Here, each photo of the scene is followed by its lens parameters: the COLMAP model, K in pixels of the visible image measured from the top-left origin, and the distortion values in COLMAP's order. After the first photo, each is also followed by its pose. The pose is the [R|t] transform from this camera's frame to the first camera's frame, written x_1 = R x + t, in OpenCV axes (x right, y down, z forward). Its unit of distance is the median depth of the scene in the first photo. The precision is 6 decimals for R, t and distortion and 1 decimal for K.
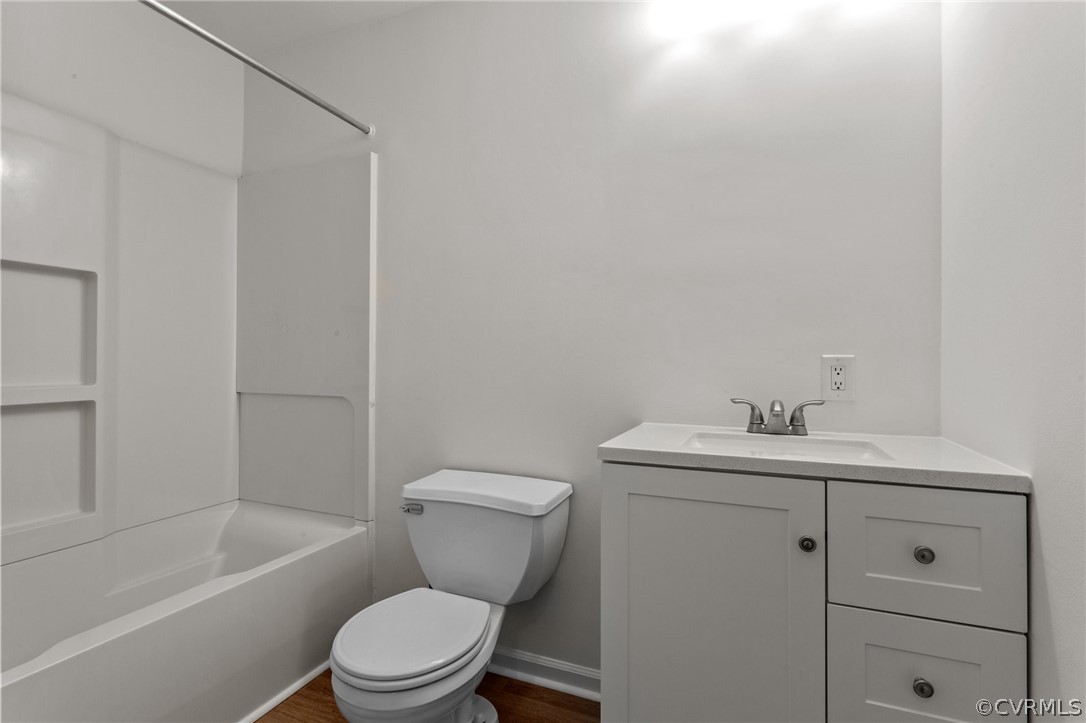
lens RADIAL K [[509.5, 0, 547.1], [0, 509.5, 358.2], [0, 0, 1]] dist [-0.000244, 0.000252]
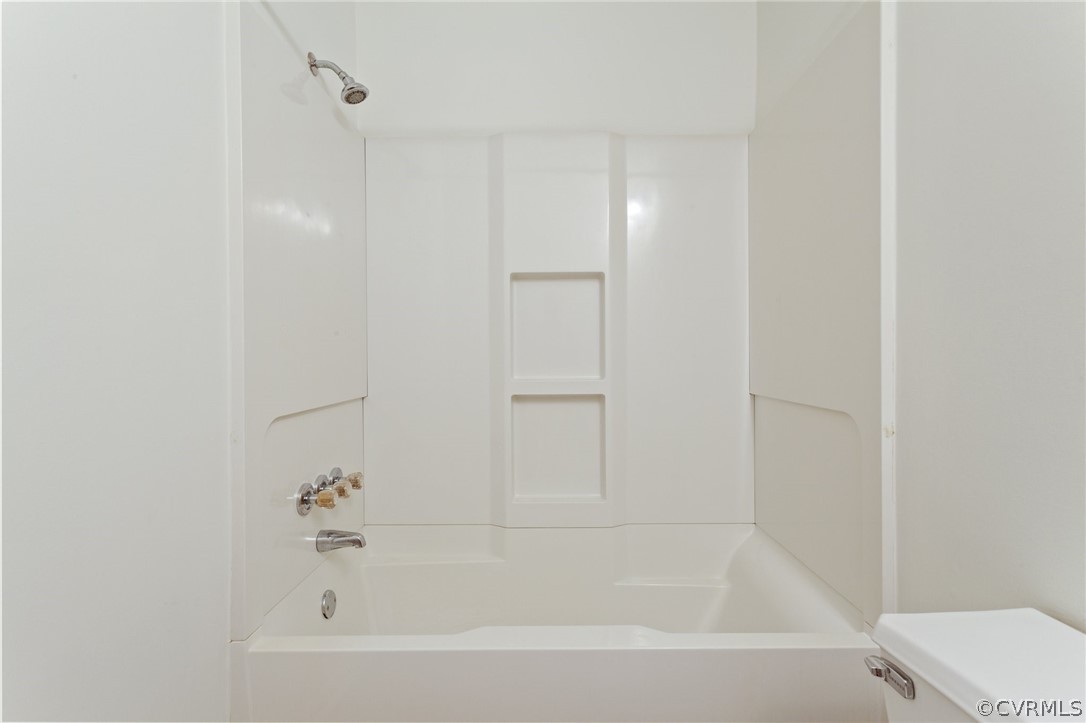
lens RADIAL K [[509.5, 0, 547.1], [0, 509.5, 358.2], [0, 0, 1]] dist [-0.000244, 0.000252]
pose [[0.396451, -0.001769, -0.918054, 0.024076], [0.005278, 0.999986, 0.000352, 0.007710], [0.918041, -0.004985, 0.396455, 0.430815]]
